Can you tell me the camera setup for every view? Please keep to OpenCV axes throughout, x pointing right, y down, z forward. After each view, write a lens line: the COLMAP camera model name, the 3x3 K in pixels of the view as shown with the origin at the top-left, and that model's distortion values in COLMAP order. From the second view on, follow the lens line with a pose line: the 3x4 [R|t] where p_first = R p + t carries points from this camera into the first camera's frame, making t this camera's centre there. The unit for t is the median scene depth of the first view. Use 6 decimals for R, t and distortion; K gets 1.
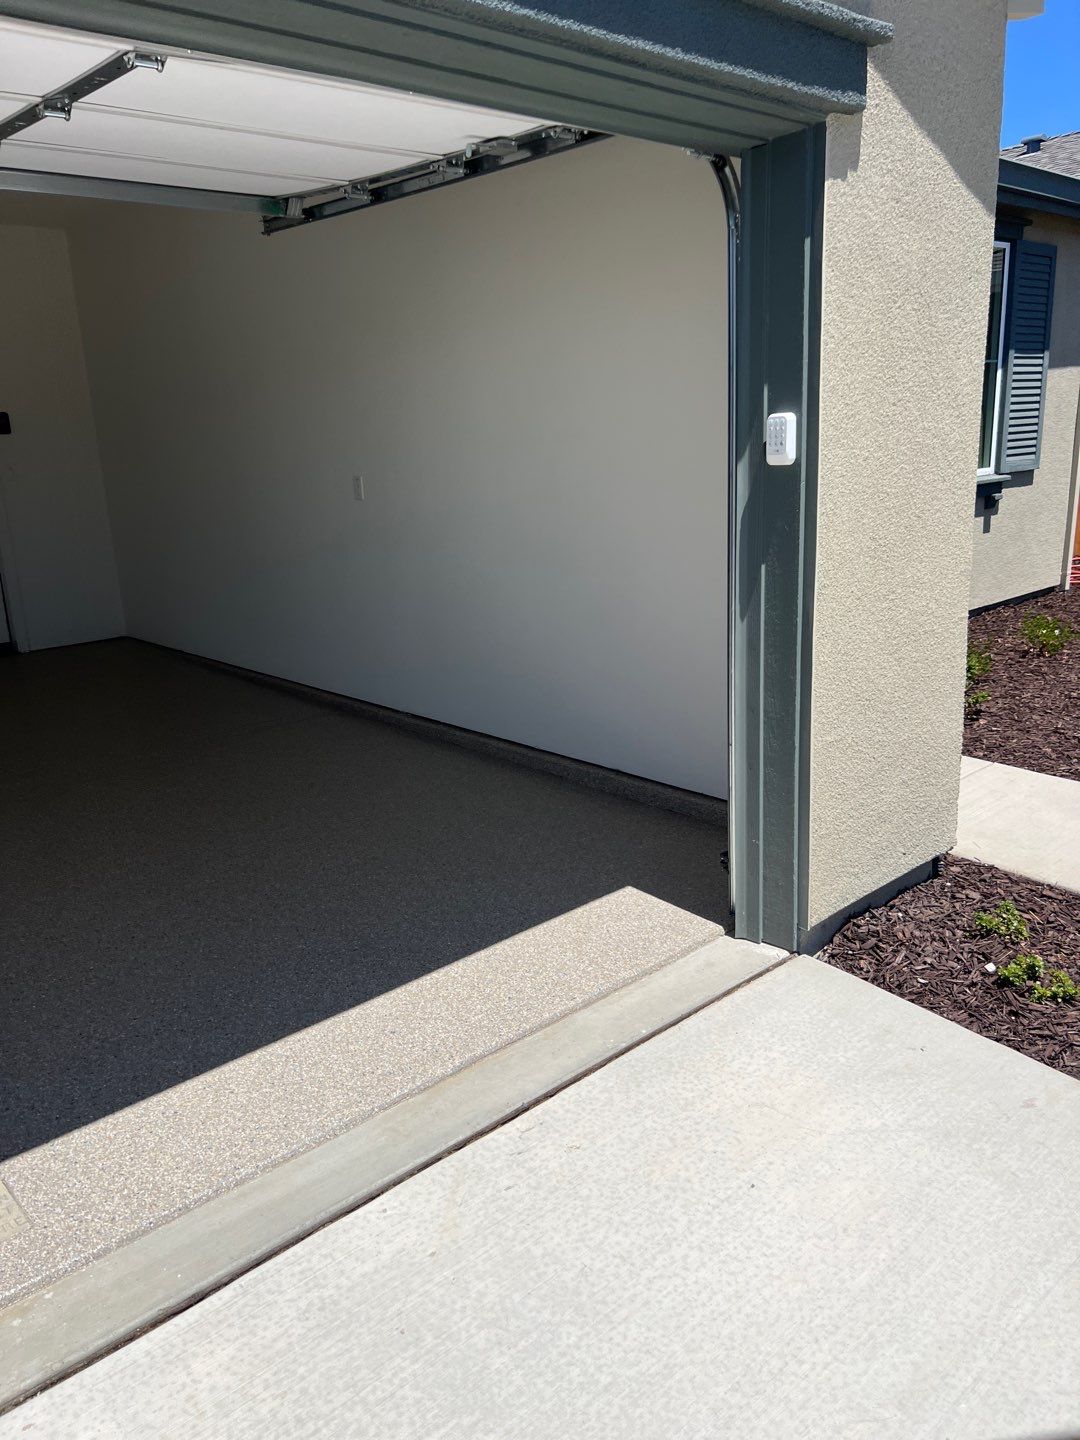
lens RADIAL K [[1134.8, 0, 541.2], [0, 1134.8, 721.6], [0, 0, 1]] dist [0.050476, -0.011424]
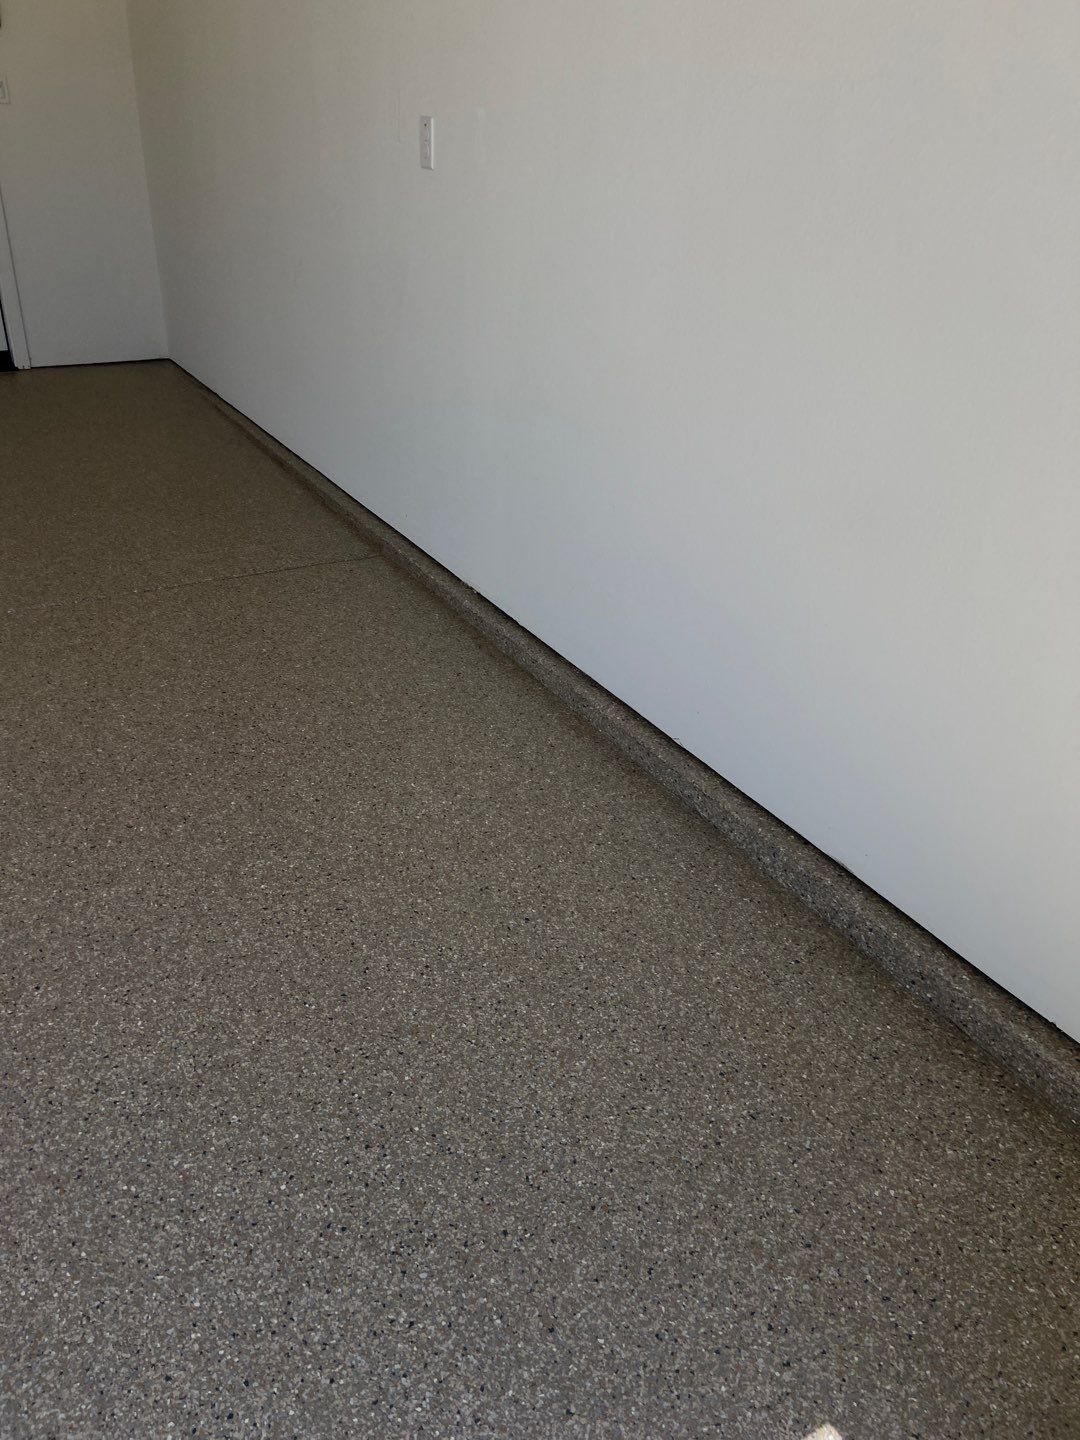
lens RADIAL K [[1134.8, 0, 537.8], [0, 1134.8, 714.9], [0, 0, 1]] dist [0.050476, -0.011424]
pose [[0.977459, 0.151569, -0.146974, 0.006567], [-0.113572, 0.964318, 0.239150, -0.086488], [0.177977, -0.217067, 0.959795, 0.458201]]
